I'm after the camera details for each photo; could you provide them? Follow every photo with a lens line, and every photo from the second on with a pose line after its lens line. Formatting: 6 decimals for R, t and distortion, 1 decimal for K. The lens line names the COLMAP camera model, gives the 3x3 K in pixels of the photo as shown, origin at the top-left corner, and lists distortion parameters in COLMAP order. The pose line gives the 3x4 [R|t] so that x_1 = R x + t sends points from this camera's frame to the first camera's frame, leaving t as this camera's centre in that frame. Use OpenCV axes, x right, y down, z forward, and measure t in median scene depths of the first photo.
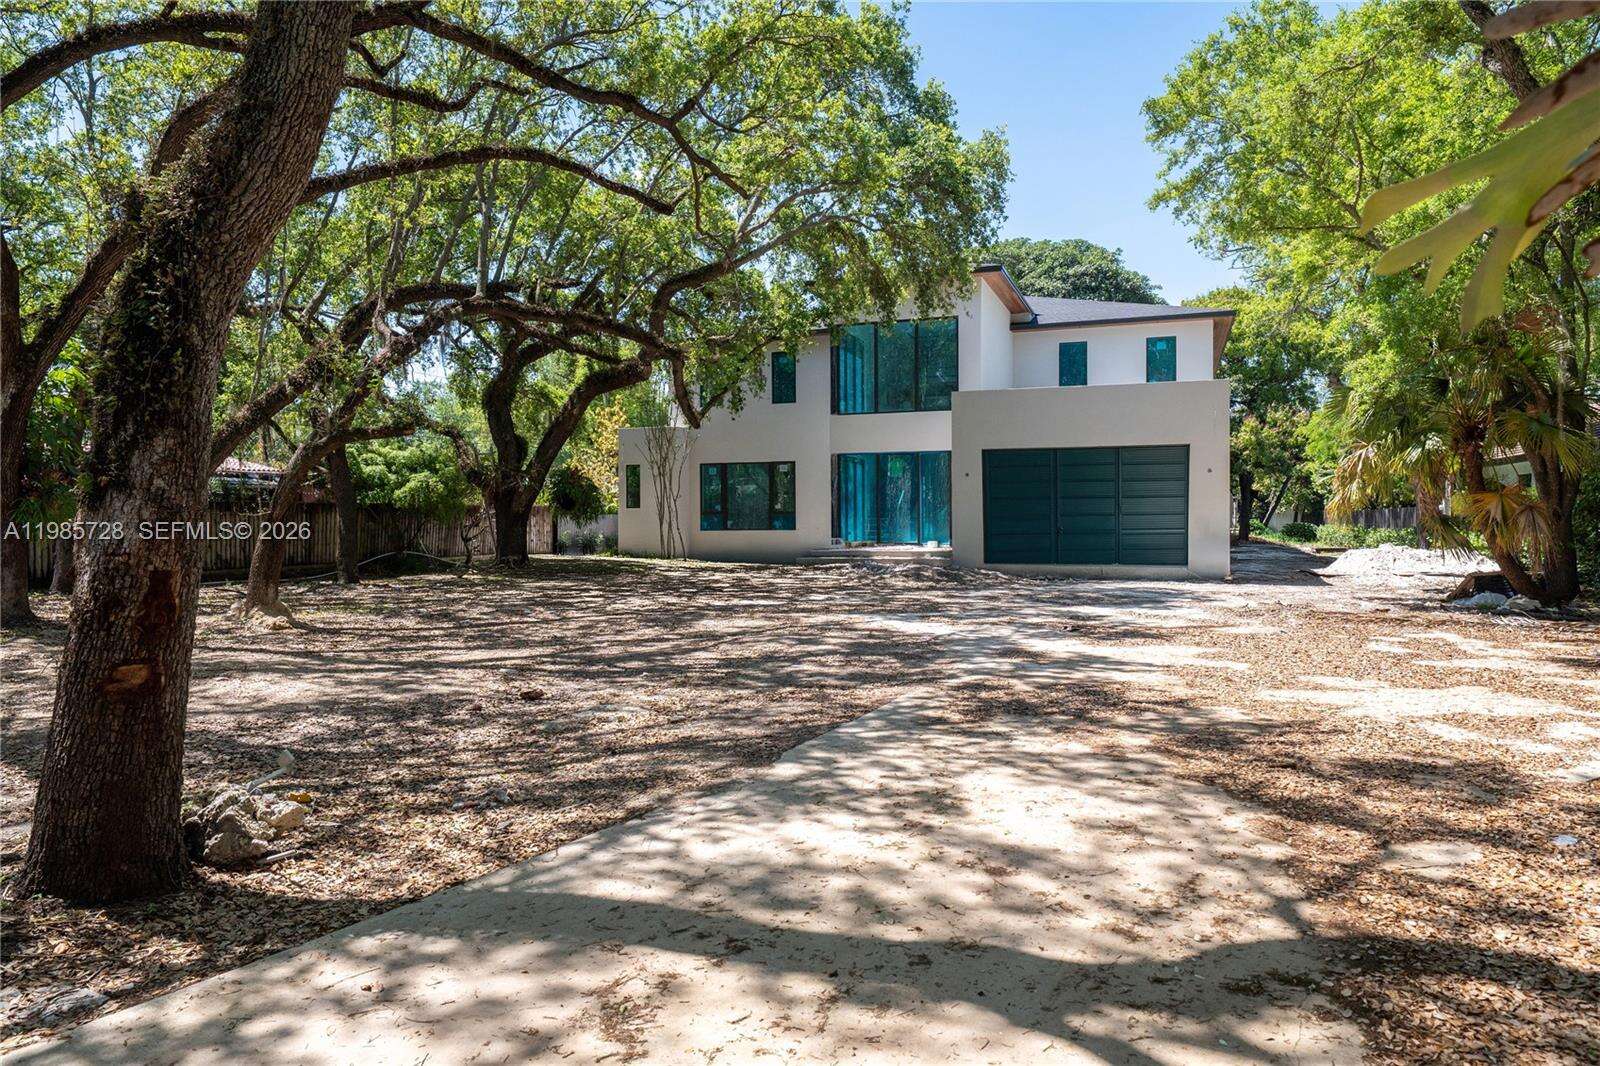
lens RADIAL K [[1062.4, 0, 774.5], [0, 1062.4, 530.6], [0, 0, 1]] dist [0.003403, 0.000906]
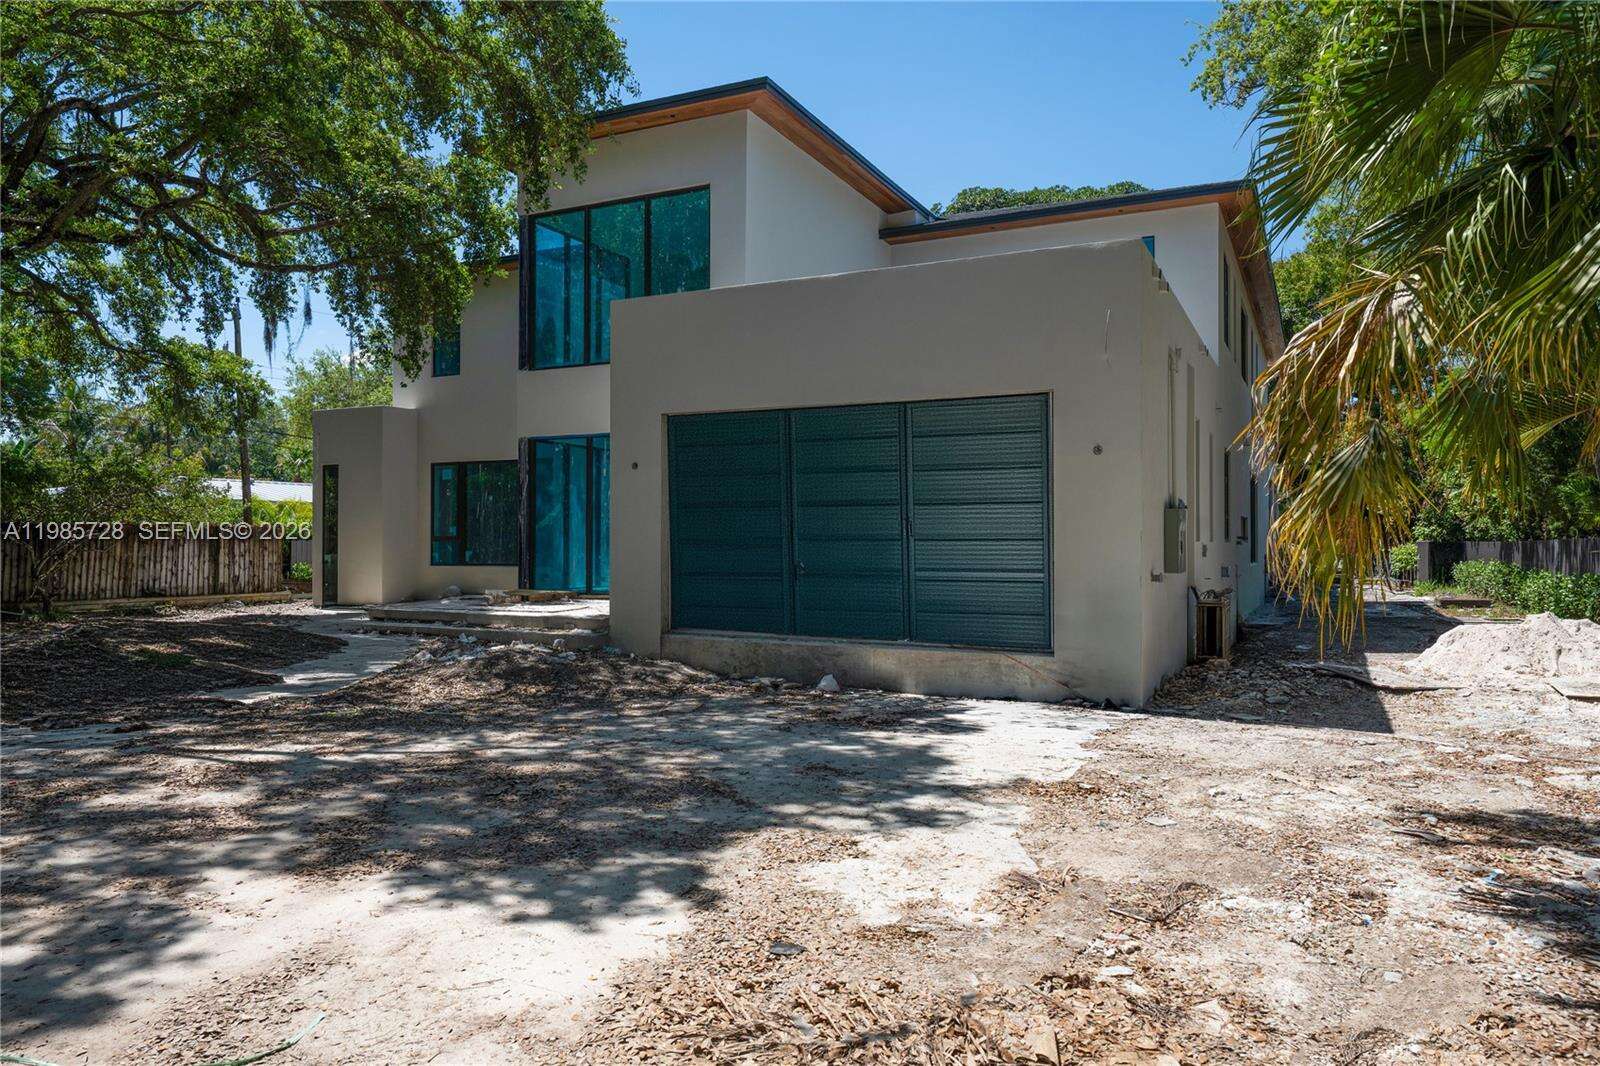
lens RADIAL K [[1080.4, 0, 791.7], [0, 1080.4, 525.9], [0, 0, 1]] dist [0.035506, -0.000092]
pose [[0.994984, 0.004426, -0.099937, 0.455000], [-0.007326, 0.999562, -0.028673, -0.013855], [0.099767, 0.029261, 0.994581, 0.748281]]
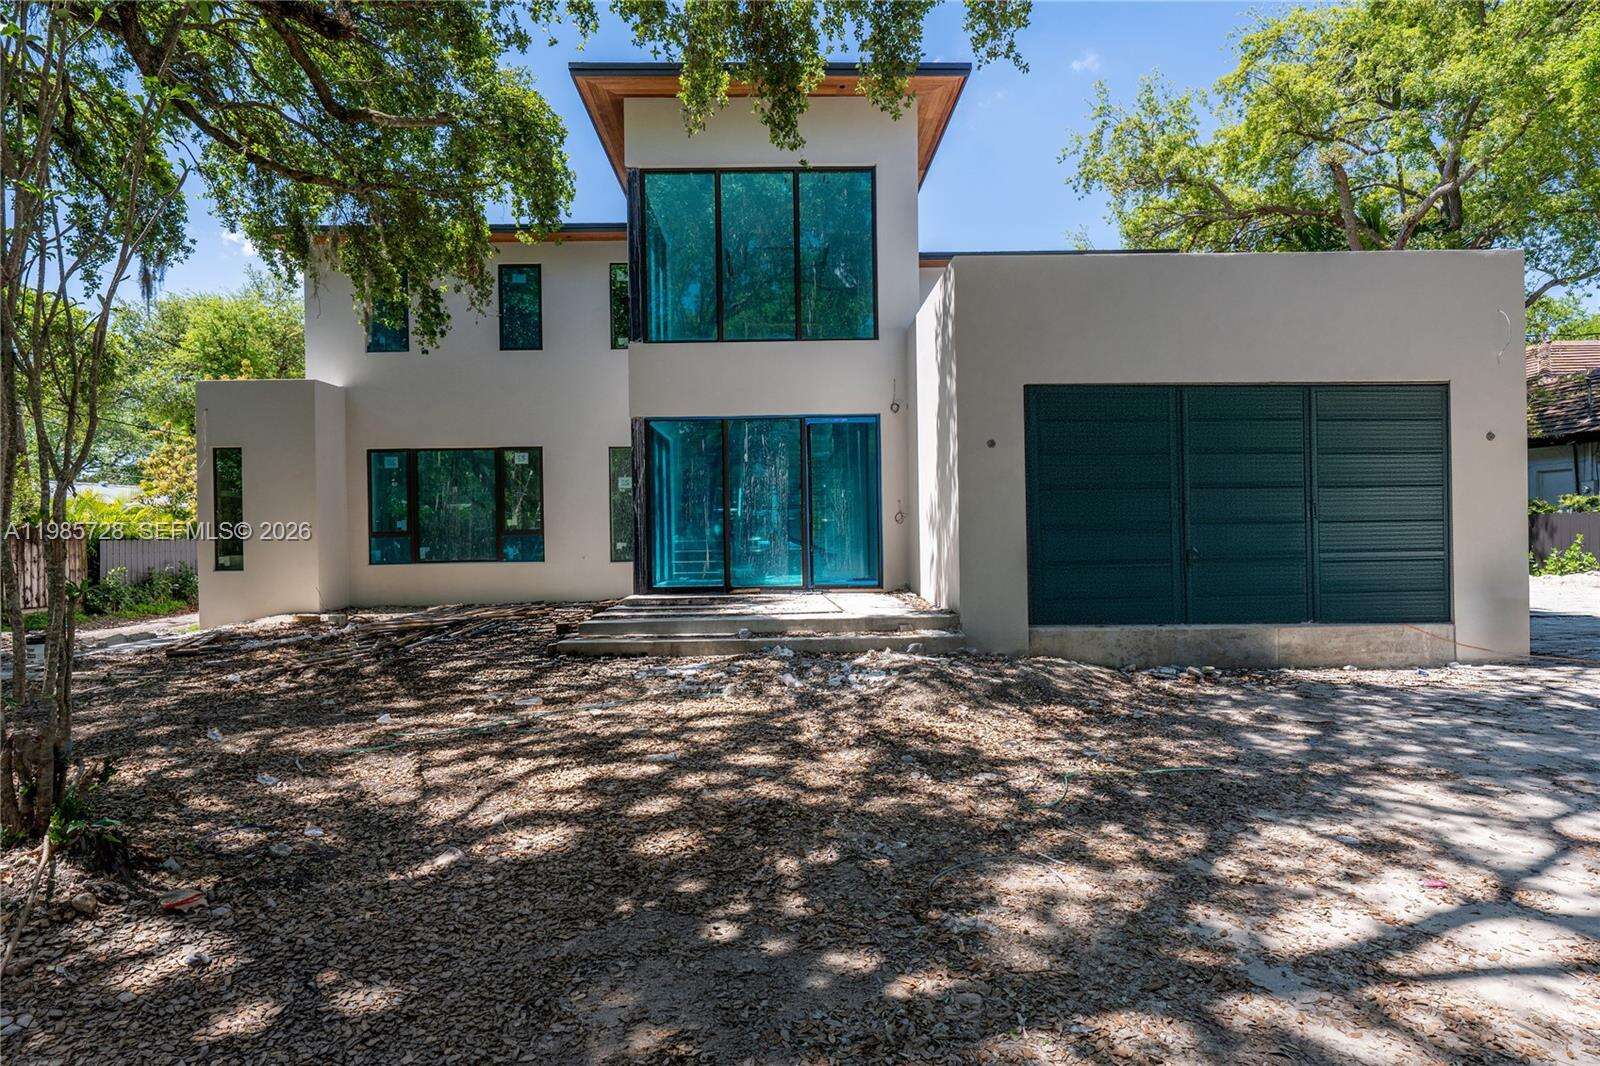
lens RADIAL K [[763.4, 0, 786.2], [0, 763.4, 537.6], [0, 0, 1]] dist [0.005466, 0.000444]
pose [[0.927869, -0.008756, 0.372803, -0.028346], [0.013929, 0.999840, -0.011185, -0.014324], [-0.372646, 0.015571, 0.927843, 1.101145]]
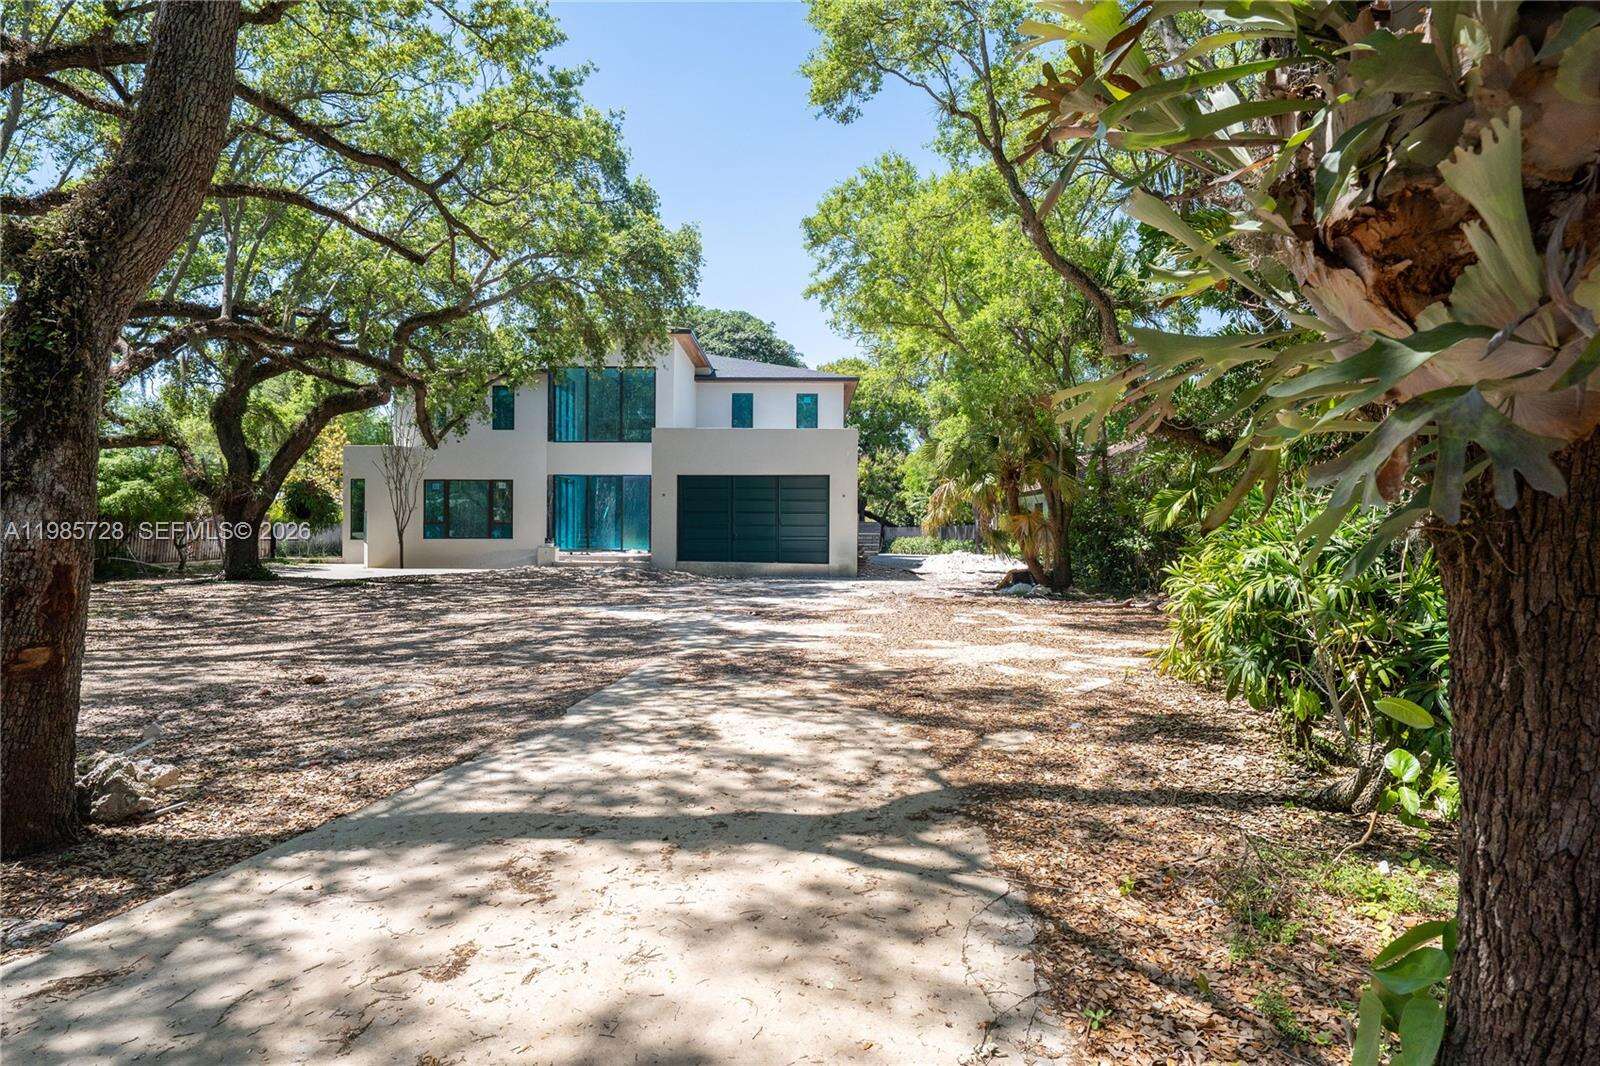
lens RADIAL K [[884.2, 0, 800.6], [0, 884.2, 530.9], [0, 0, 1]] dist [0.007634, -0.000433]
pose [[0.937994, 0.008697, 0.346541, -0.041581], [-0.004847, 0.999917, -0.011975, 0.002251], [-0.346617, 0.009553, 0.937958, -0.043545]]
